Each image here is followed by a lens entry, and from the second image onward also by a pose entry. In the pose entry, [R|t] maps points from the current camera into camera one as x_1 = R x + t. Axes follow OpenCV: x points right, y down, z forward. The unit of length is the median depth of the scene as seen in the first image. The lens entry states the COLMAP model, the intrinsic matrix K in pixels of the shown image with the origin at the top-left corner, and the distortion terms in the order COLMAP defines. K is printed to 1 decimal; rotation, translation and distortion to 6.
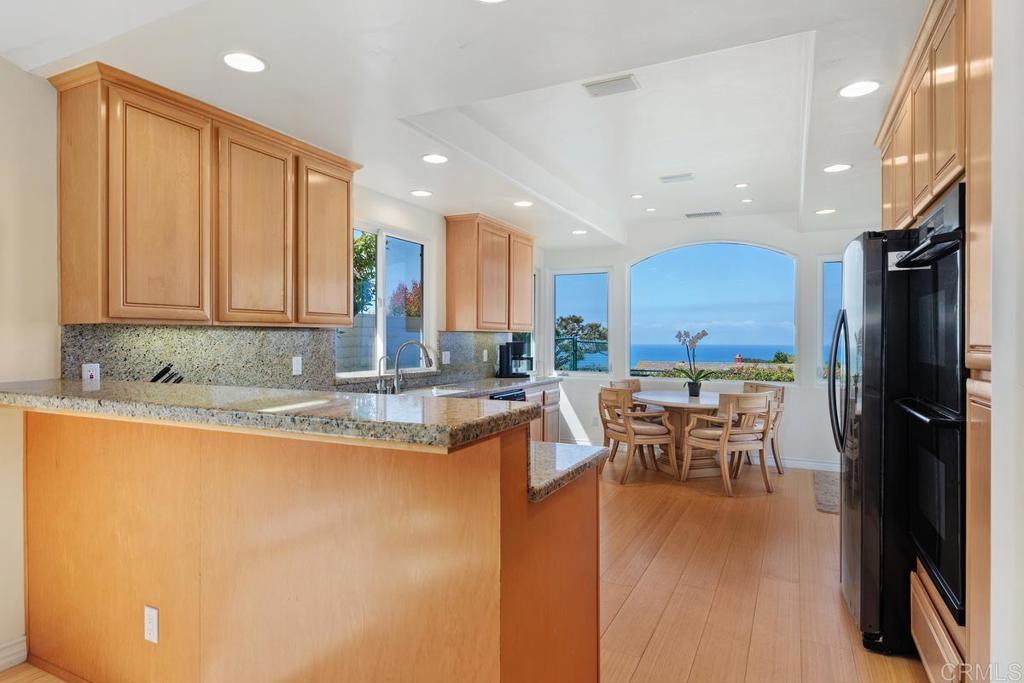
lens RADIAL K [[587.4, 0, 513.9], [0, 587.4, 342.2], [0, 0, 1]] dist [0.004918, -0.000088]
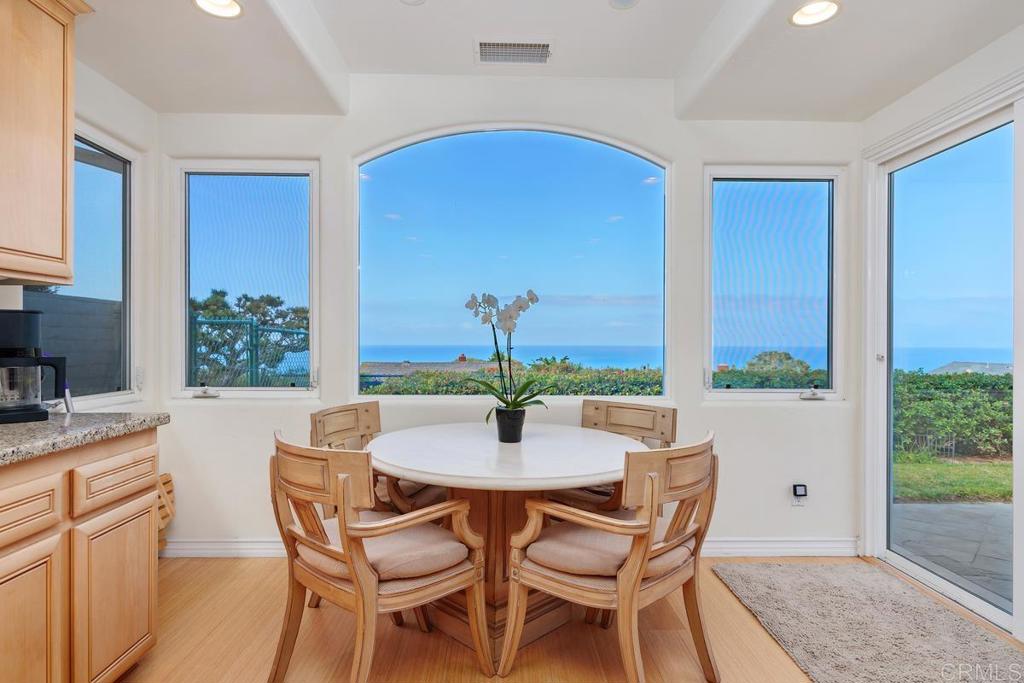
lens RADIAL K [[587.4, 0, 517.7], [0, 587.4, 342.0], [0, 0, 1]] dist [0.004918, -0.000088]
pose [[0.891481, -0.002410, 0.453051, 0.115802], [0.002399, 0.999997, 0.000599, 0.018279], [-0.453051, 0.000552, 0.891484, 0.617421]]
